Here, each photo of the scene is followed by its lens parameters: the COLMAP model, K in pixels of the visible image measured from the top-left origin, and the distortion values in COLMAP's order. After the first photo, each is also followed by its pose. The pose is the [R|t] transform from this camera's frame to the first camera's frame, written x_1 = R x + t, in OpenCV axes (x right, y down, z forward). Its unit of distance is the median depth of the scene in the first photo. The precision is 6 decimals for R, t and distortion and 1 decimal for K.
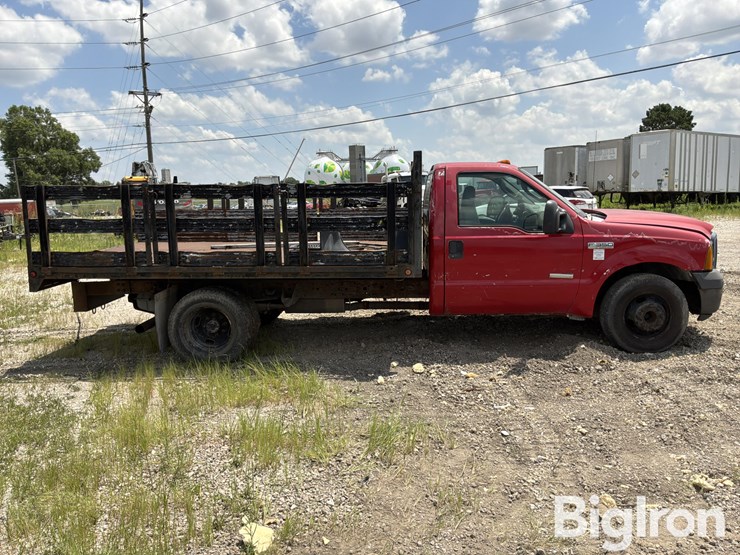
lens RADIAL K [[619.1, 0, 368.3], [0, 619.1, 277.7], [0, 0, 1]] dist [0.130981, -0.264192]
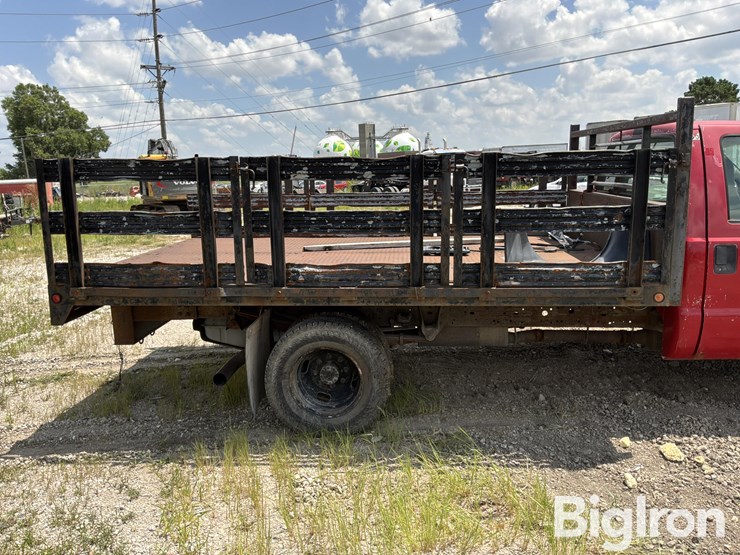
lens RADIAL K [[619.1, 0, 368.3], [0, 619.1, 277.7], [0, 0, 1]] dist [0.130981, -0.264192]
pose [[0.999925, -0.000118, -0.012216, -0.170224], [0.000507, 0.999492, 0.031862, -0.038205], [0.012206, -0.031866, 0.999418, 0.298065]]
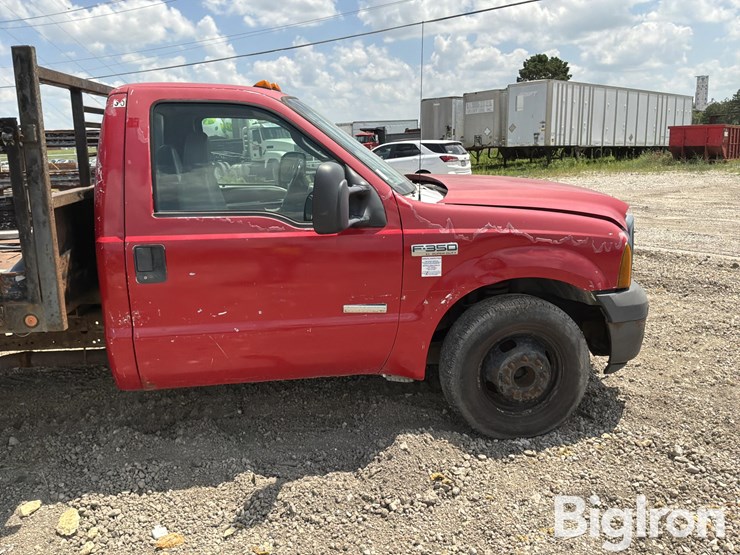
lens RADIAL K [[619.1, 0, 368.3], [0, 619.1, 277.7], [0, 0, 1]] dist [0.130981, -0.264192]
pose [[0.984846, -0.035807, 0.169697, 0.183011], [0.023731, 0.997074, 0.072664, -0.053885], [-0.171802, -0.067536, 0.982814, 0.401804]]
